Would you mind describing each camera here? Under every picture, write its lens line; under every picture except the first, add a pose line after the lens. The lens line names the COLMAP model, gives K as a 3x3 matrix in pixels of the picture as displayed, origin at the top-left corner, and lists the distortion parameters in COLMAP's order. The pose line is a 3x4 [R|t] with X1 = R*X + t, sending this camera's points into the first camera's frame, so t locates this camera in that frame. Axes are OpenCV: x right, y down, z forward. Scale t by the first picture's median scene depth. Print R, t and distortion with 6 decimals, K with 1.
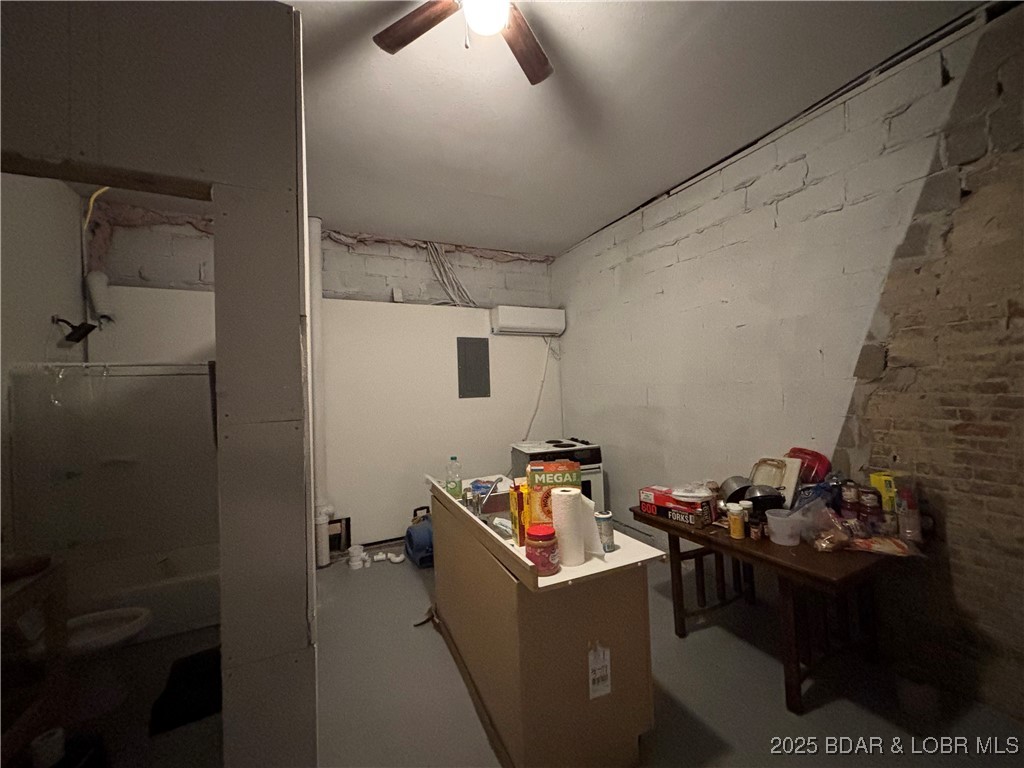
lens RADIAL K [[411.9, 0, 508.9], [0, 411.9, 380.1], [0, 0, 1]] dist [0.002810, -0.001751]
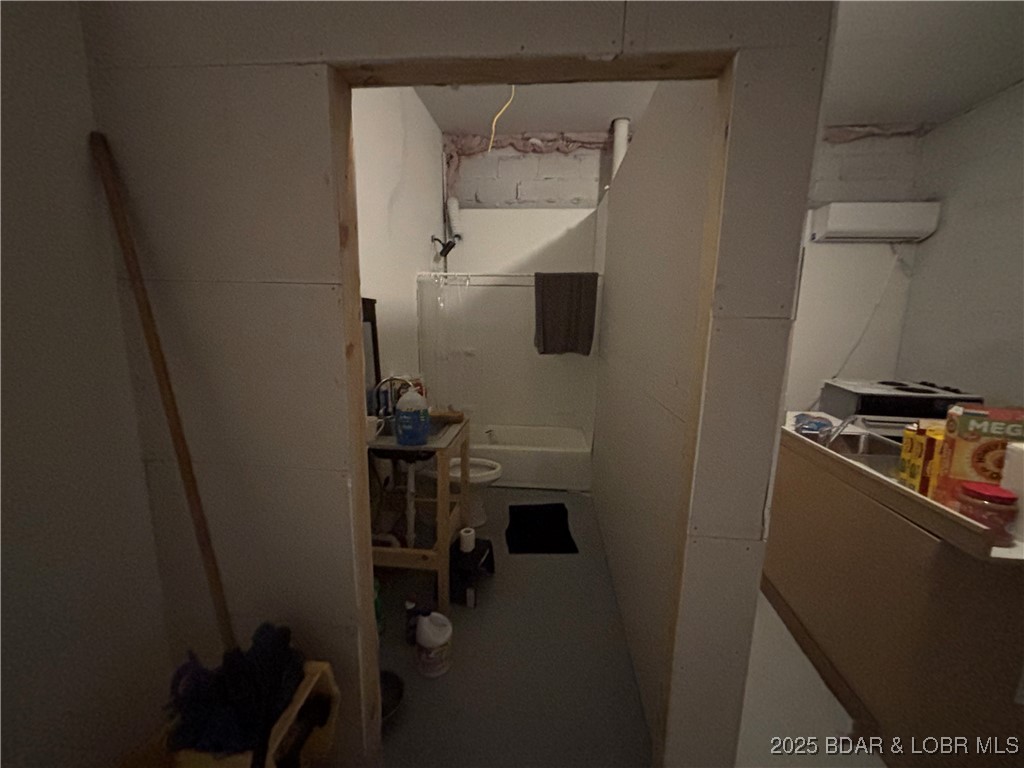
lens RADIAL K [[411.9, 0, 510.8], [0, 411.9, 384.7], [0, 0, 1]] dist [0.002810, -0.001751]
pose [[0.857523, 0.137557, -0.495713, -0.181174], [-0.035847, 0.977224, 0.209161, 0.021882], [0.513194, -0.161590, 0.842924, -0.044667]]
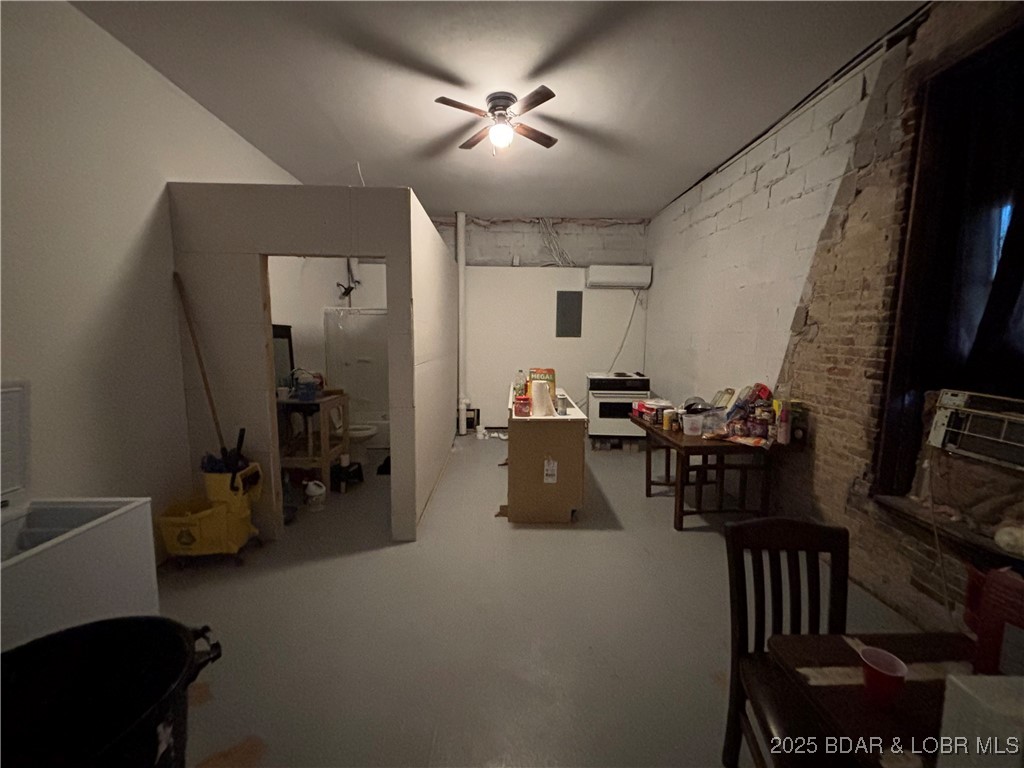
lens RADIAL K [[411.9, 0, 510.3], [0, 411.9, 380.5], [0, 0, 1]] dist [0.002810, -0.001751]
pose [[0.911890, 0.089625, -0.400530, 0.459595], [-0.032499, 0.988570, 0.147216, -0.011762], [0.409146, -0.121228, 0.904380, -0.481023]]
